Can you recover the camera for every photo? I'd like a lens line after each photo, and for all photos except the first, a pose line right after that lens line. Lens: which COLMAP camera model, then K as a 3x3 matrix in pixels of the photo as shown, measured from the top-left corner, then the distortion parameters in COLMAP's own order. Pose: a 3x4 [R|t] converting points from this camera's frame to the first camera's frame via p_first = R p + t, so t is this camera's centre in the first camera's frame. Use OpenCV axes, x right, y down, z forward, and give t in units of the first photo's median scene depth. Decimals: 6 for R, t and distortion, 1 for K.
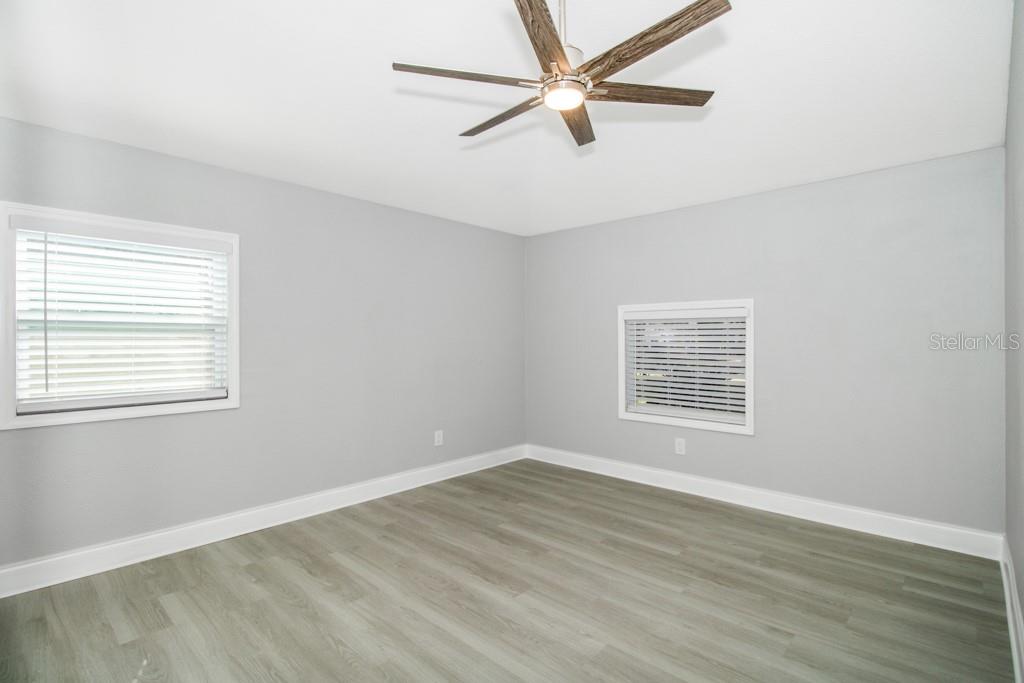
lens RADIAL K [[472.3, 0, 509.3], [0, 472.3, 340.8], [0, 0, 1]] dist [0.005017, -0.003603]
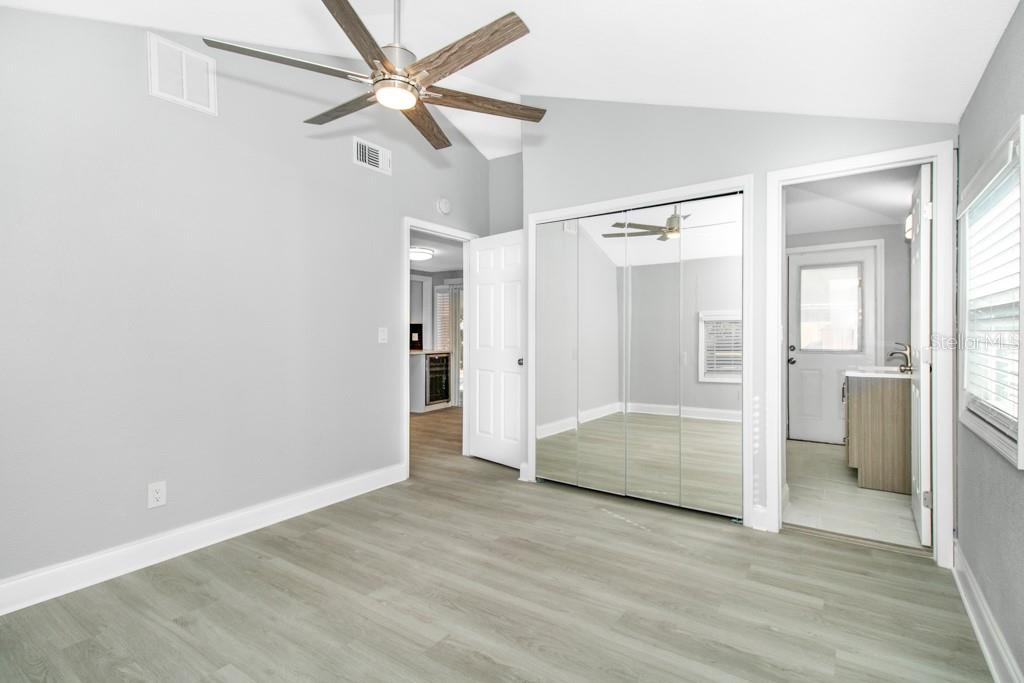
lens RADIAL K [[472.3, 0, 510.3], [0, 472.3, 338.8], [0, 0, 1]] dist [0.005017, -0.003603]
pose [[-0.988330, 0.004662, -0.152258, 0.029615], [0.002421, 0.999886, 0.014899, -0.002837], [0.152310, 0.014357, -0.988228, 1.975615]]
